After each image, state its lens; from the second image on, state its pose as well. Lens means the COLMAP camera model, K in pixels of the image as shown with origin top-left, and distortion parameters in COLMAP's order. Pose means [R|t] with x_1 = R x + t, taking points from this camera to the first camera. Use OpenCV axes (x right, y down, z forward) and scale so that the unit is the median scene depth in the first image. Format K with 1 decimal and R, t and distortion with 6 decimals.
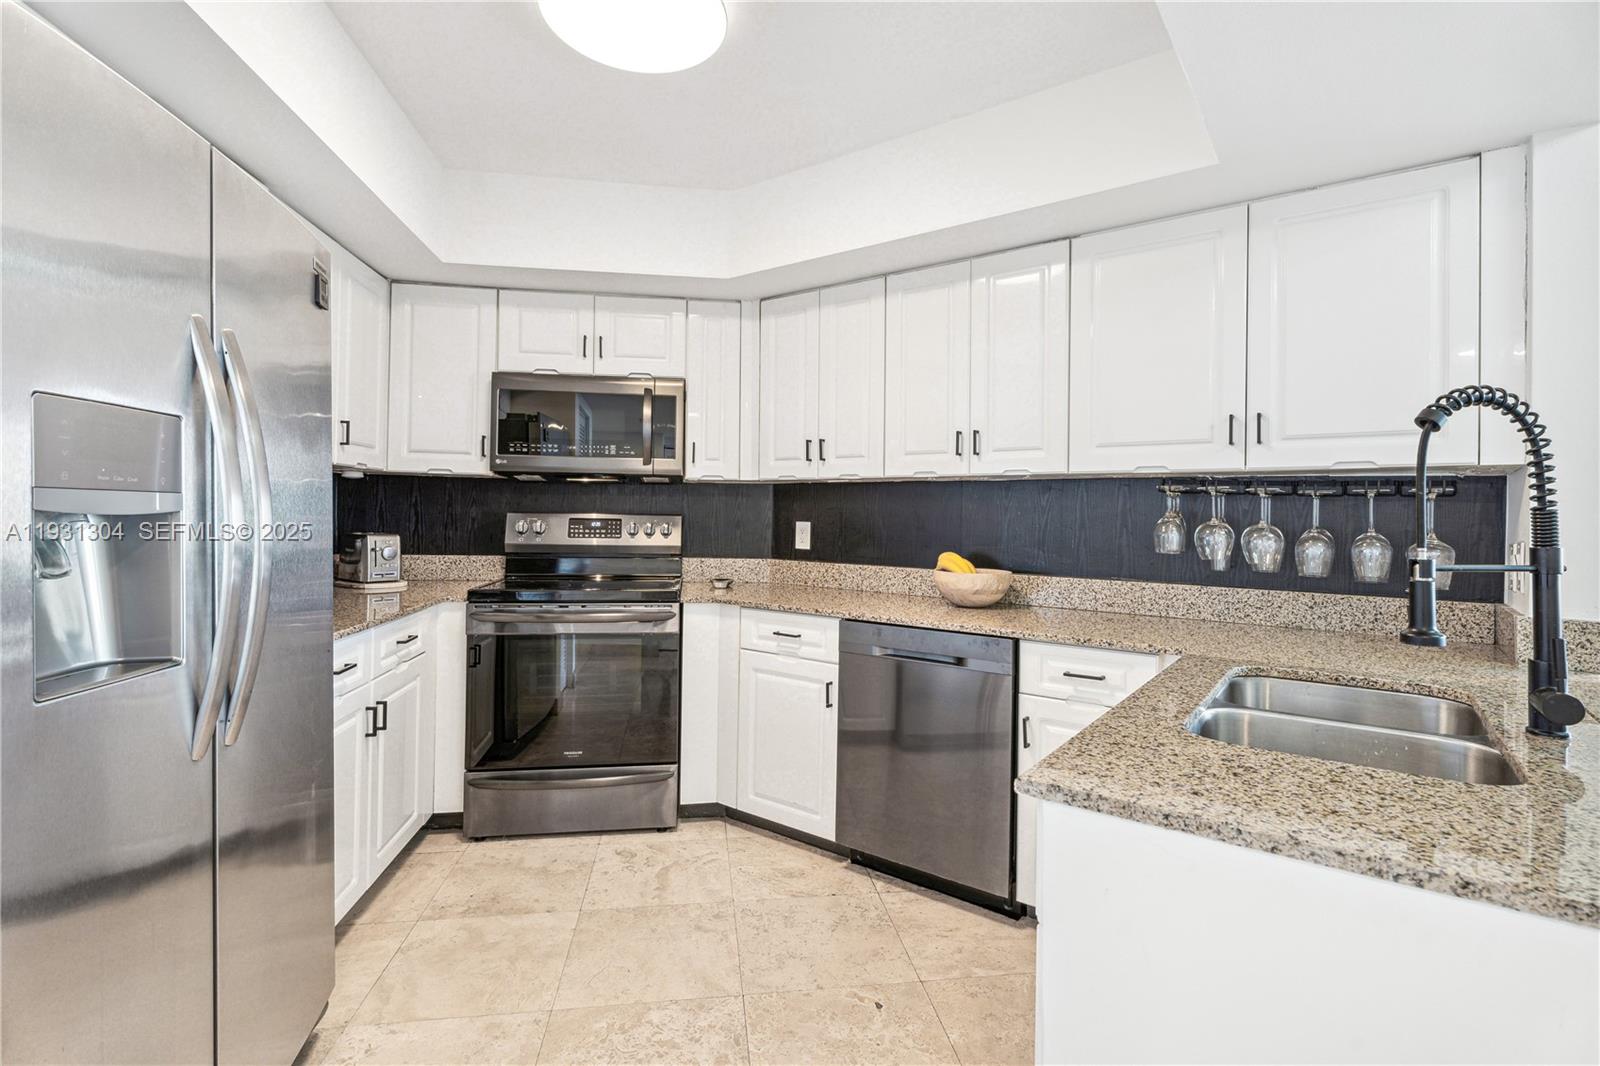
lens RADIAL K [[753.9, 0, 795.5], [0, 753.9, 510.5], [0, 0, 1]] dist [-0.003900, -0.001806]
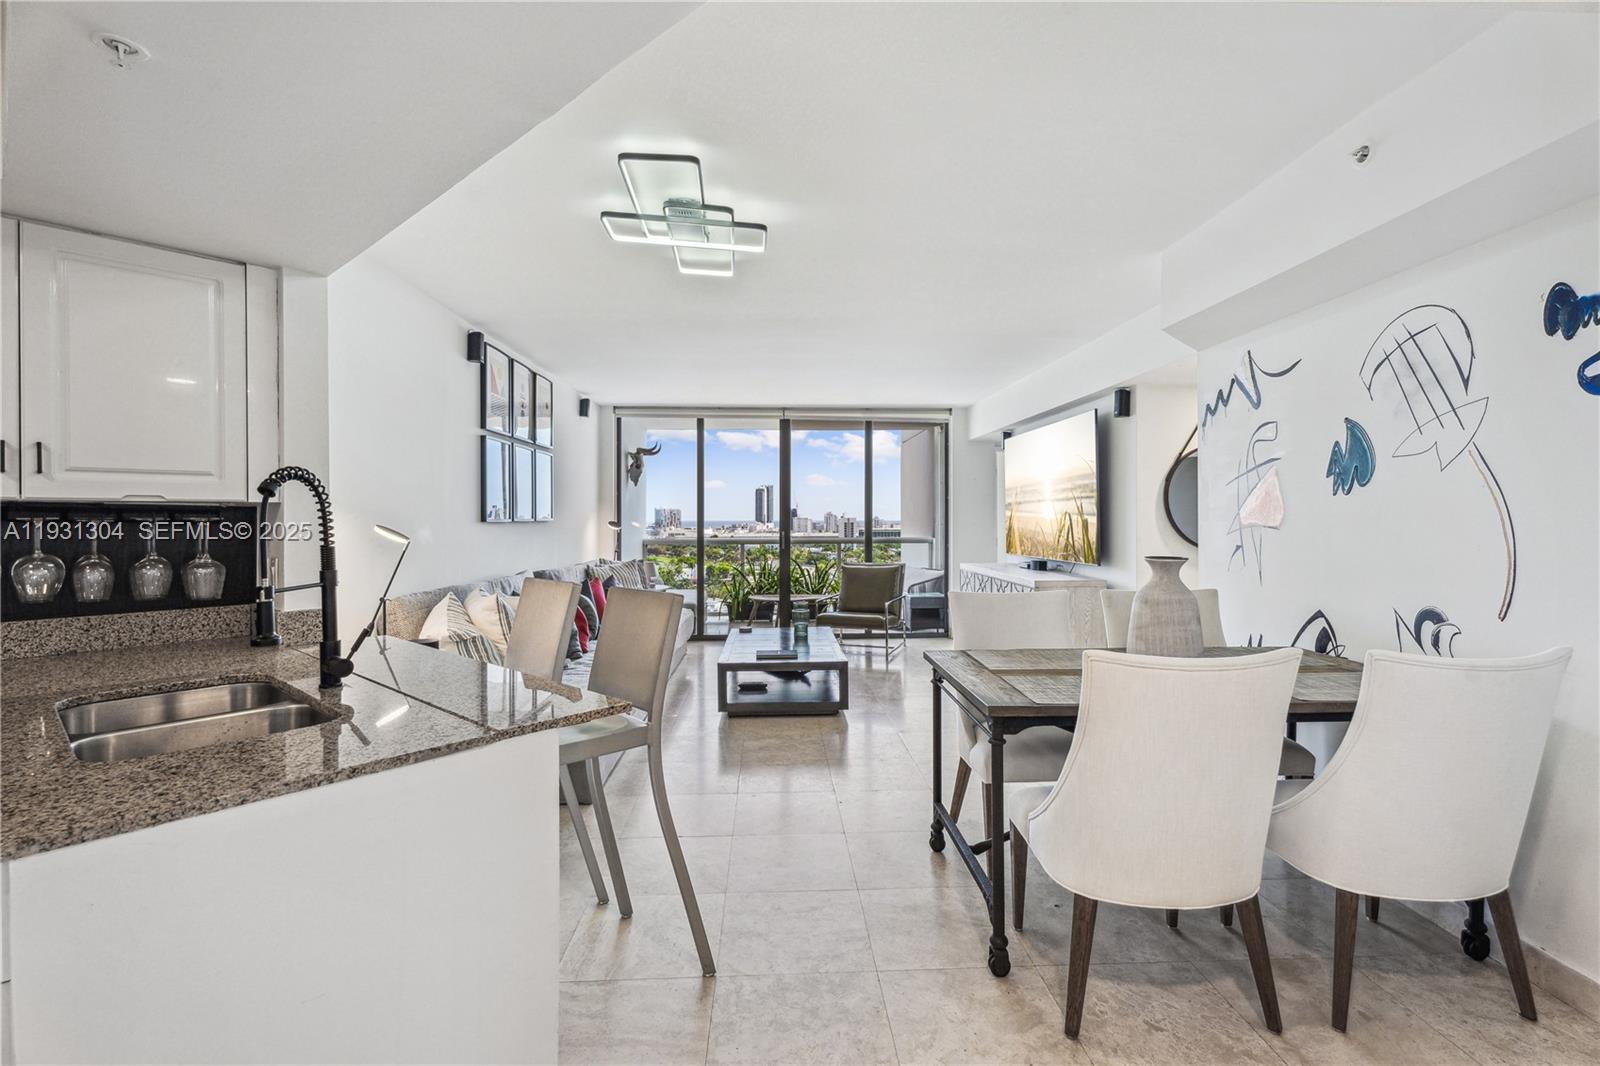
lens RADIAL K [[719.0, 0, 799.9], [0, 719.0, 524.5], [0, 0, 1]] dist [-0.001336, -0.000006]
pose [[0.096879, -0.023084, 0.995028, -0.426321], [0.001306, 0.999733, 0.023066, -0.082320], [-0.995295, -0.000935, 0.096883, -0.148825]]
